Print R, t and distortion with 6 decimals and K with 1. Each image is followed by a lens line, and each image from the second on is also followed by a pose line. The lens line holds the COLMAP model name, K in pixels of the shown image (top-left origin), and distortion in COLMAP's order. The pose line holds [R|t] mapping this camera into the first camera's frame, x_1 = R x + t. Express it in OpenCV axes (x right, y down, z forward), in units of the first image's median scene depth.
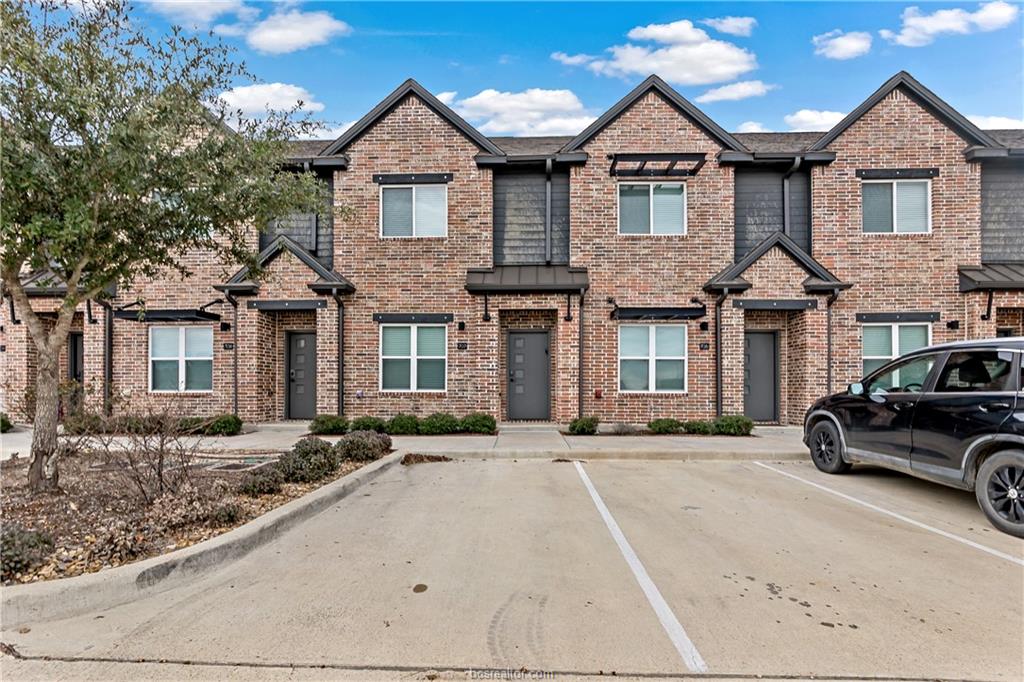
lens RADIAL K [[474.9, 0, 505.7], [0, 474.9, 355.5], [0, 0, 1]] dist [-0.008164, 0.000155]
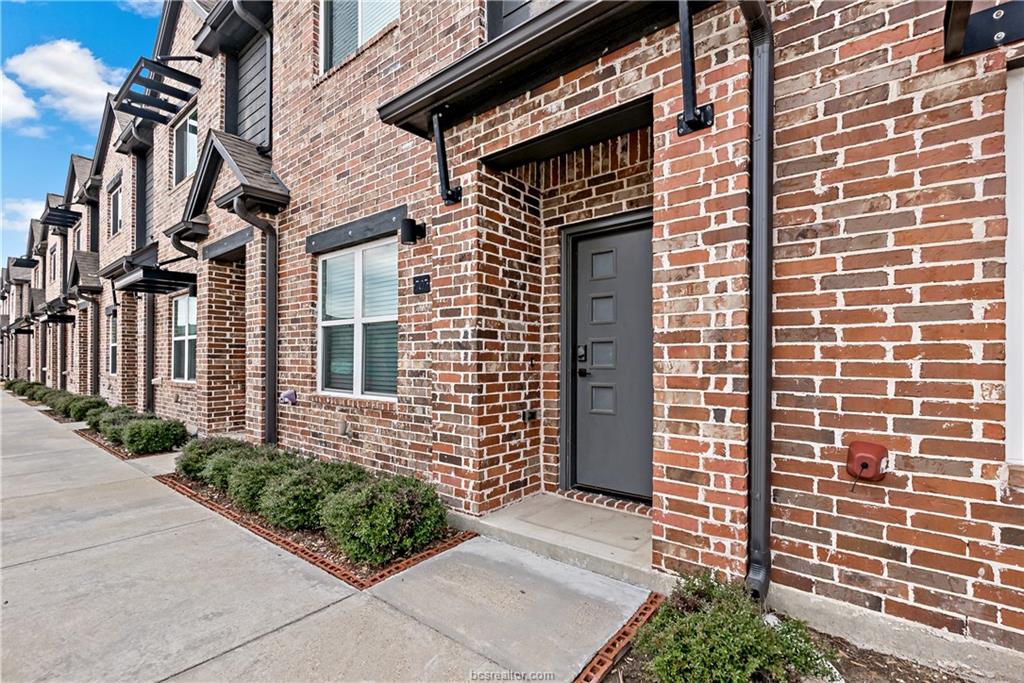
lens RADIAL K [[474.9, 0, 505.7], [0, 474.9, 356.0], [0, 0, 1]] dist [-0.008164, 0.000155]
pose [[0.780563, -0.001196, -0.625076, 0.202508], [0.015571, 0.999725, 0.017531, 0.031715], [0.624883, -0.023417, 0.780367, 0.755477]]
